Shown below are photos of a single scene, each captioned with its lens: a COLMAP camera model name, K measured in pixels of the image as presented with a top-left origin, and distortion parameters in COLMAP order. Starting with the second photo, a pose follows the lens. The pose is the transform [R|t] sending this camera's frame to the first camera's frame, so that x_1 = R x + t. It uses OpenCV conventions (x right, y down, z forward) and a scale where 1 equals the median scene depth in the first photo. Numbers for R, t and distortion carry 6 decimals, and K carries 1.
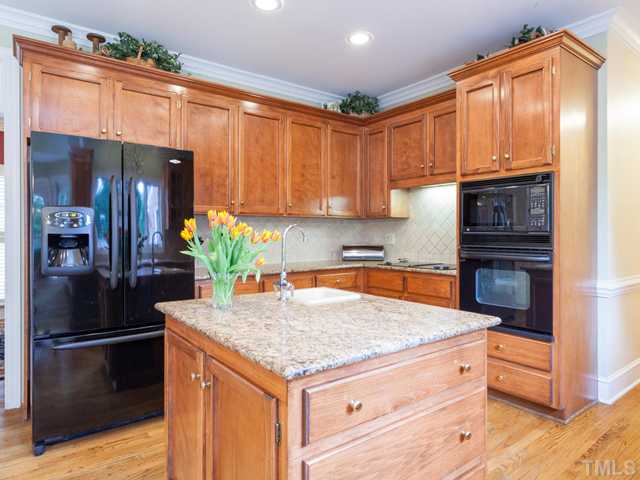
lens RADIAL K [[389.9, 0, 319.2], [0, 389.9, 235.2], [0, 0, 1]] dist [0.009213, -0.000993]
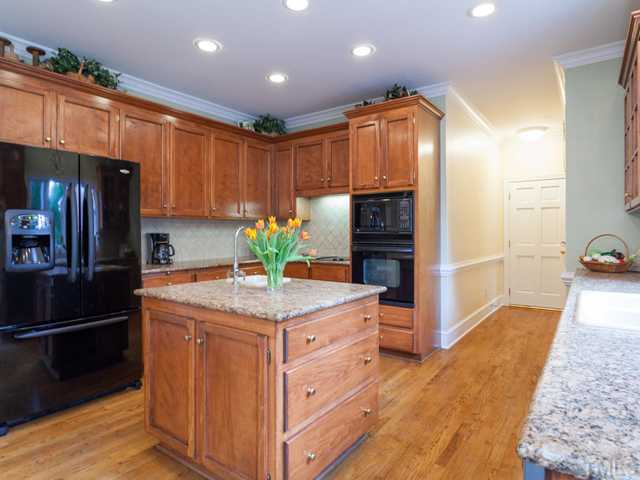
lens RADIAL K [[376.8, 0, 316.4], [0, 376.8, 236.4], [0, 0, 1]] dist [0.001272, 0.004998]
pose [[0.957343, -0.005578, 0.288902, -0.142130], [0.004131, 0.999976, 0.005620, -0.001163], [-0.288926, -0.004187, 0.957342, -0.216259]]
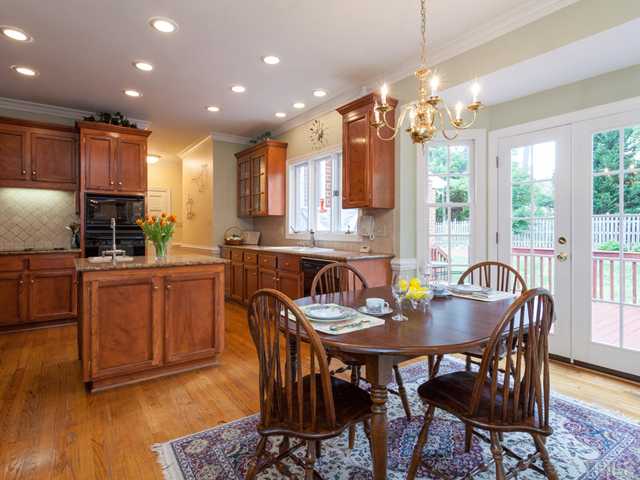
lens RADIAL K [[376.8, 0, 319.5], [0, 376.8, 235.4], [0, 0, 1]] dist [0.001272, 0.004998]
pose [[0.023764, -0.015818, 0.999592, -1.264599], [0.007383, 0.999850, 0.015647, 0.022615], [-0.999690, 0.007009, 0.023877, 0.019900]]
